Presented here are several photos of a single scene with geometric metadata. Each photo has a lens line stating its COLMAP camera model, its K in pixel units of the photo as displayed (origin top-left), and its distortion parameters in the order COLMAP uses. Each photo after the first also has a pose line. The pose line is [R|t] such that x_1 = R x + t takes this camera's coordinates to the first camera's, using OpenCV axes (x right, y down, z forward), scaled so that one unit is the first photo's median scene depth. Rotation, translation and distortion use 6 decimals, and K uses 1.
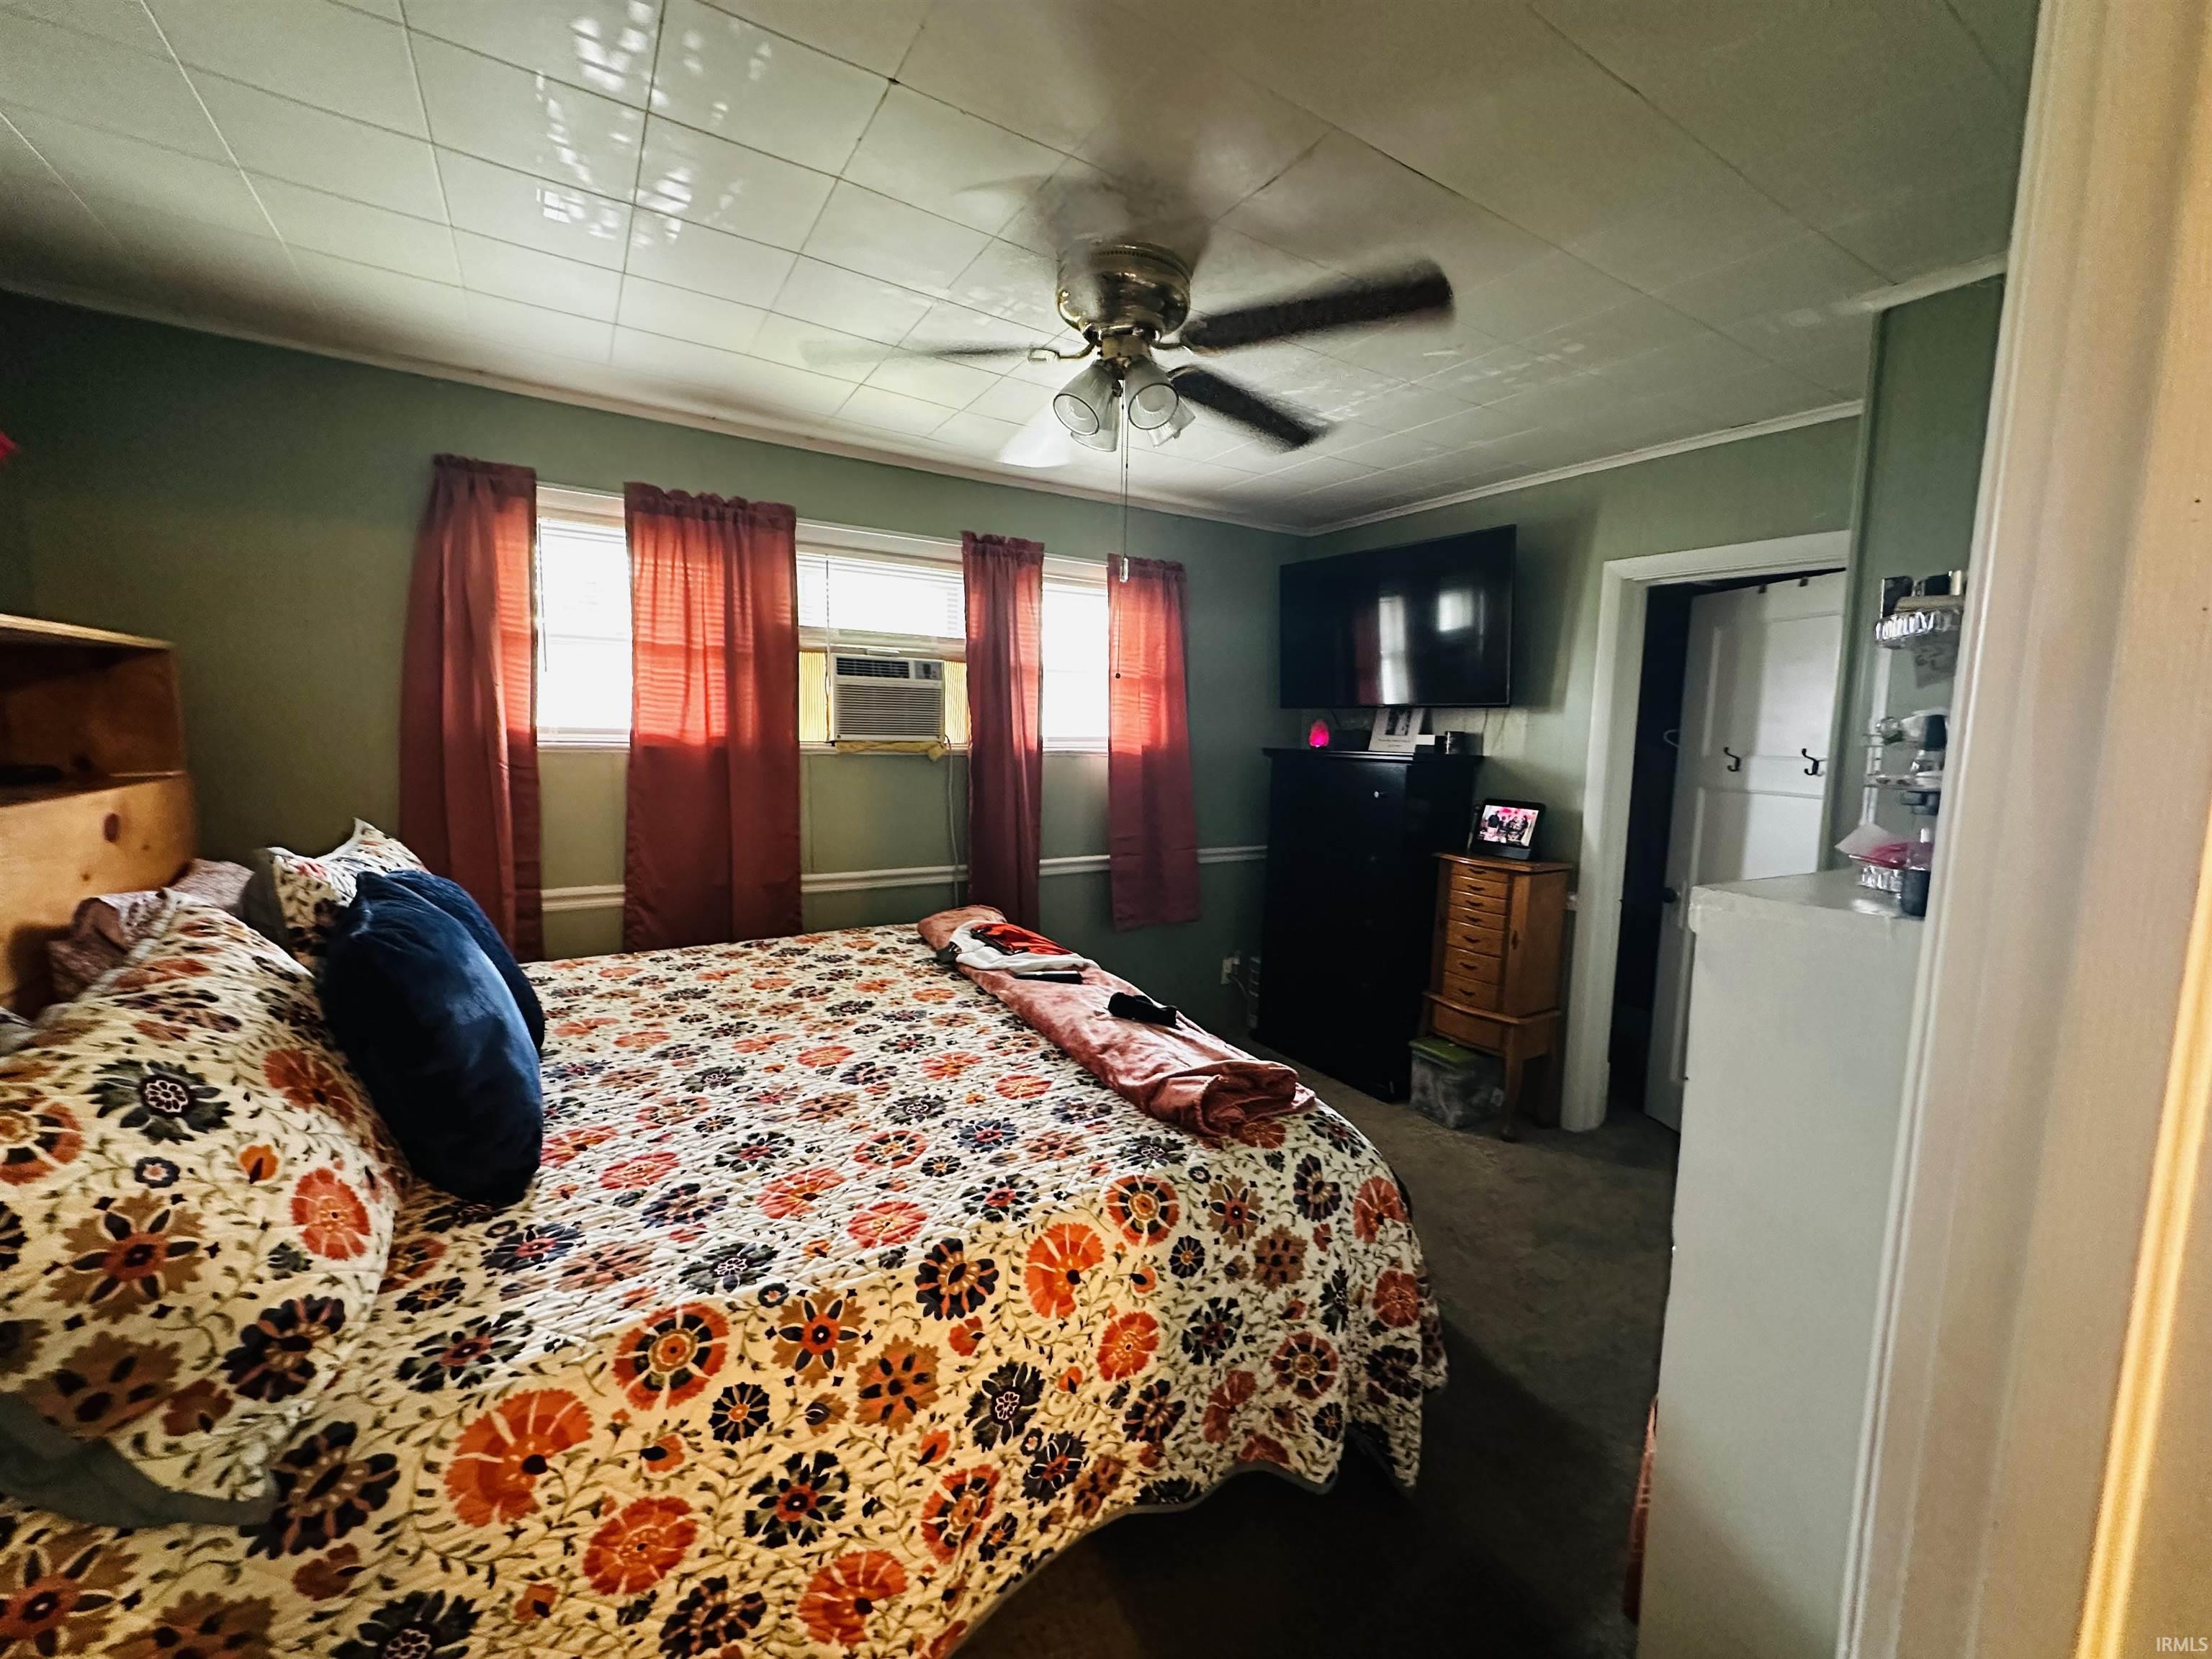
lens RADIAL K [[888.5, 0, 1119.1], [0, 888.5, 830.9], [0, 0, 1]] dist [-0.000393, -0.000430]
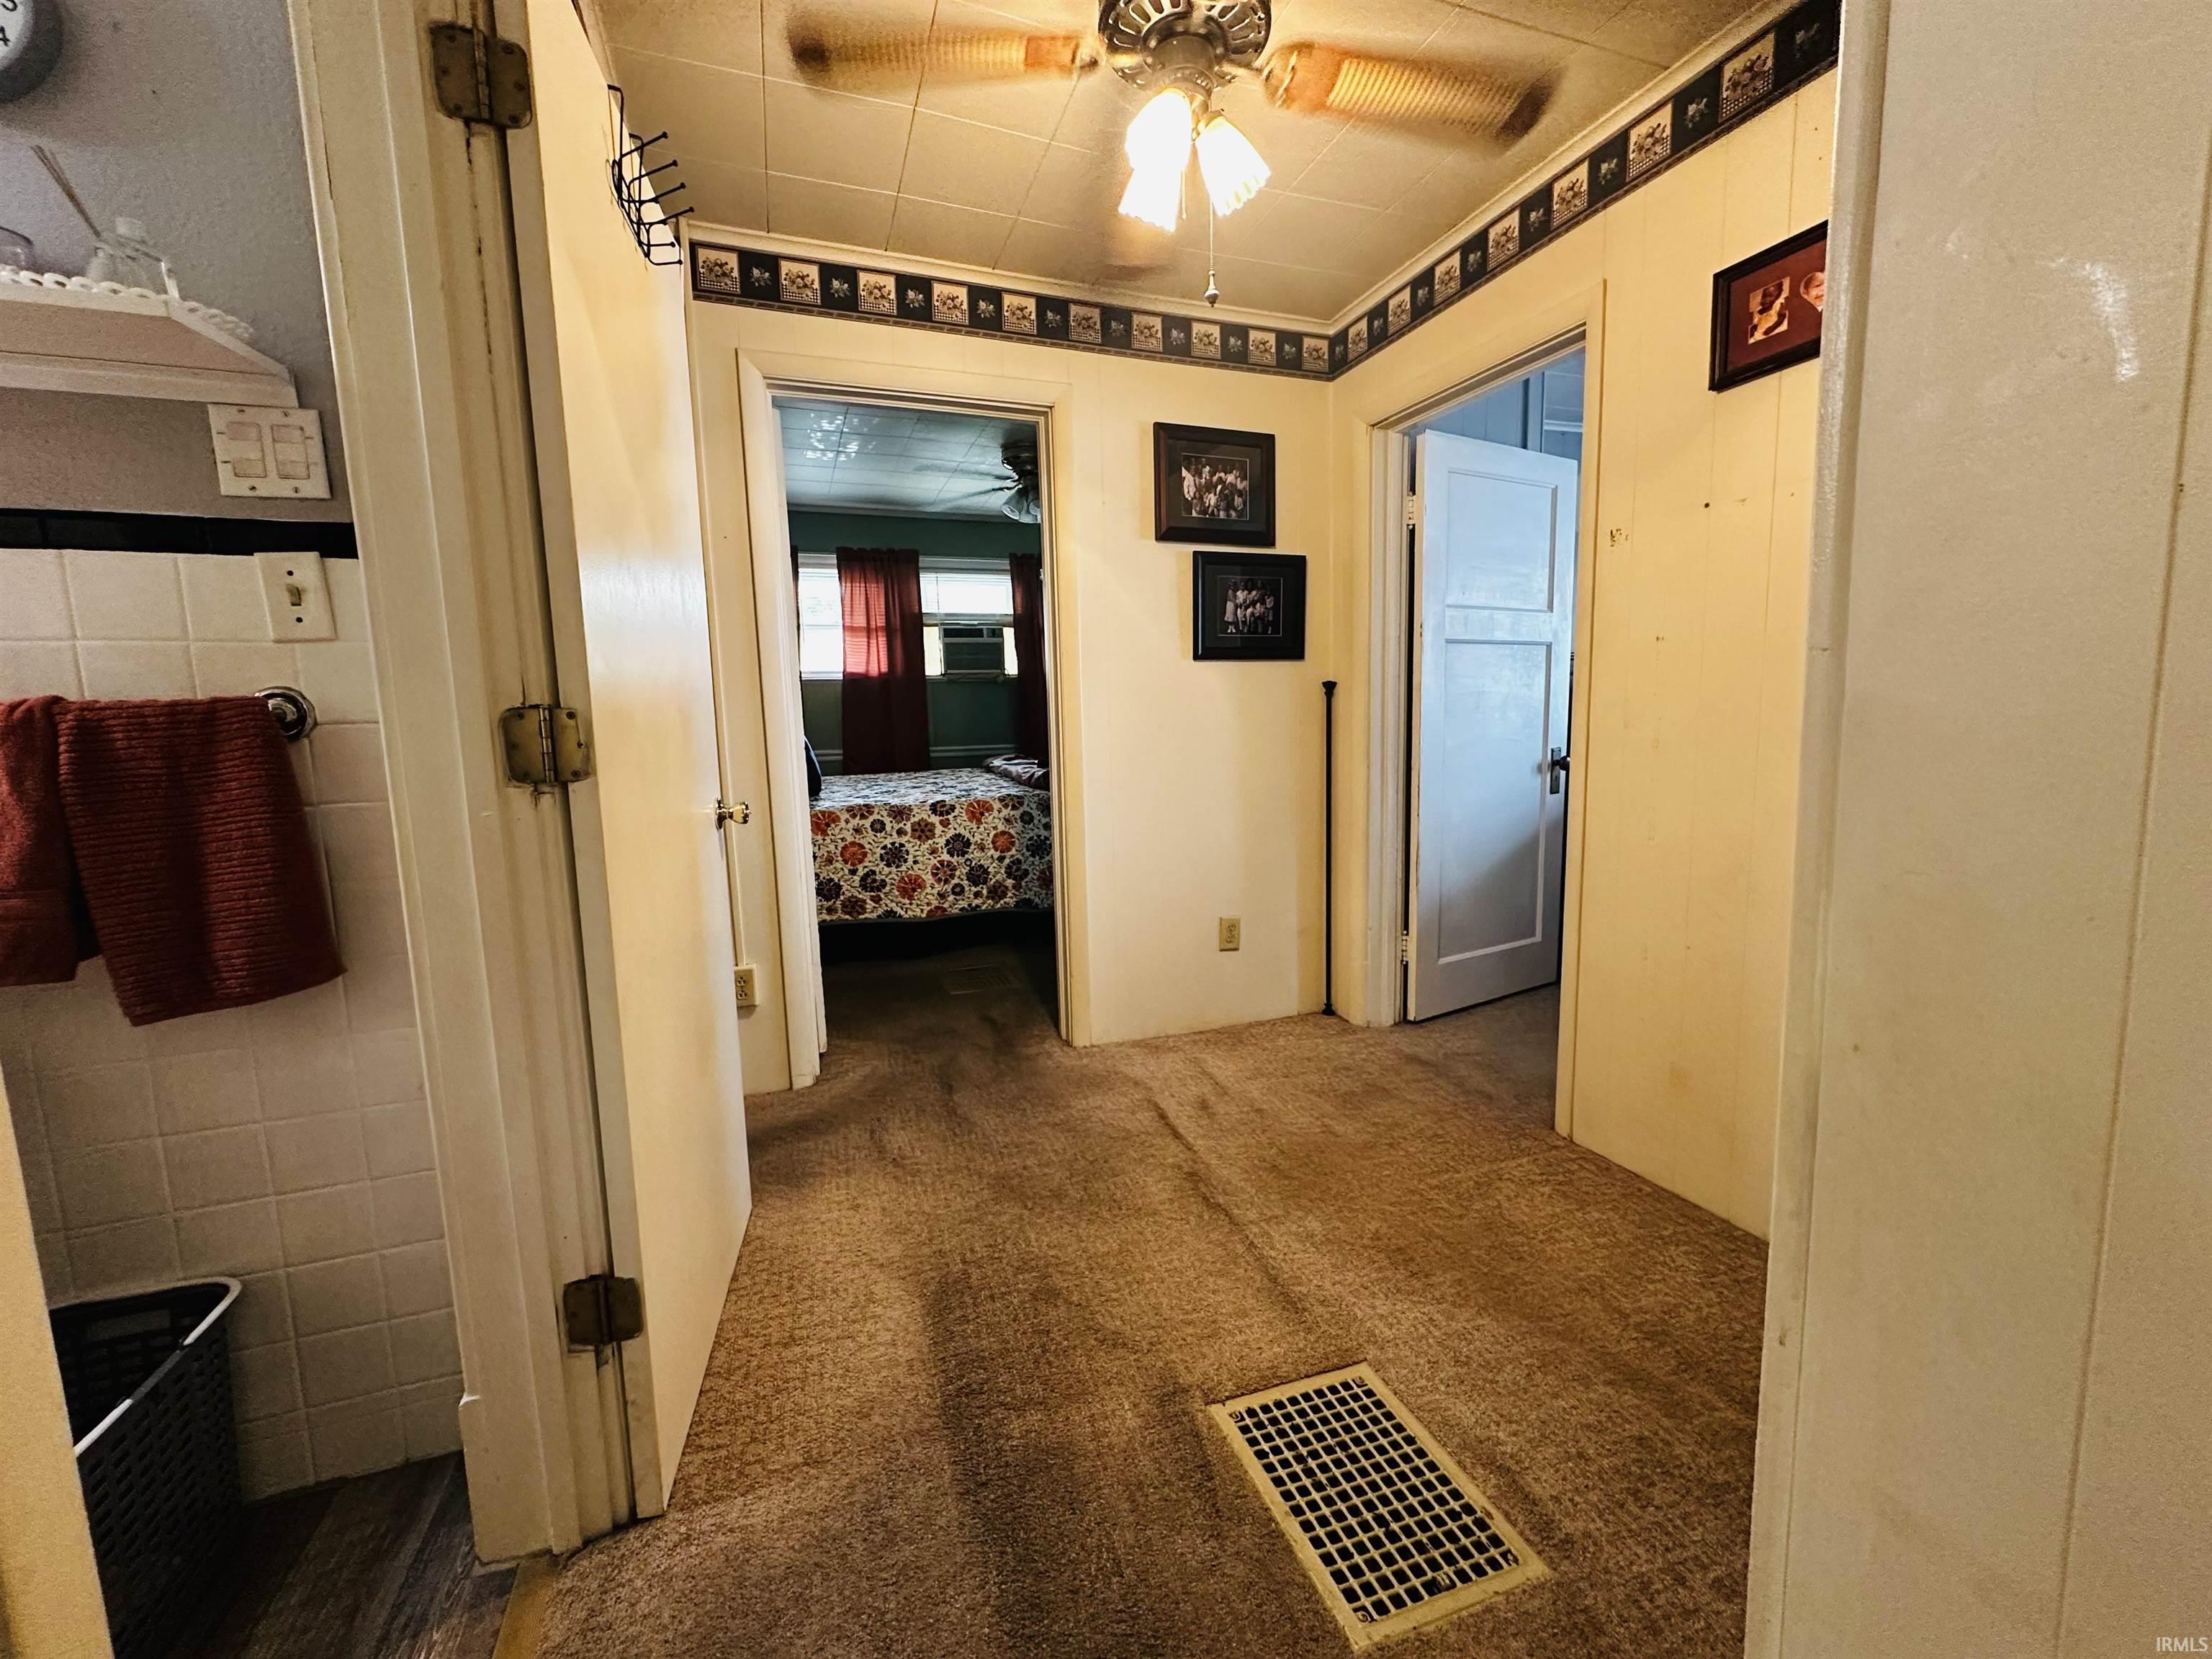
lens RADIAL K [[888.5, 0, 1119.1], [0, 888.5, 830.9], [0, 0, 1]] dist [-0.000393, -0.000430]
pose [[0.979067, -0.023804, -0.202142, 0.693209], [0.027946, 0.999453, 0.017661, 0.349994], [0.201611, -0.022941, 0.979197, -1.284632]]
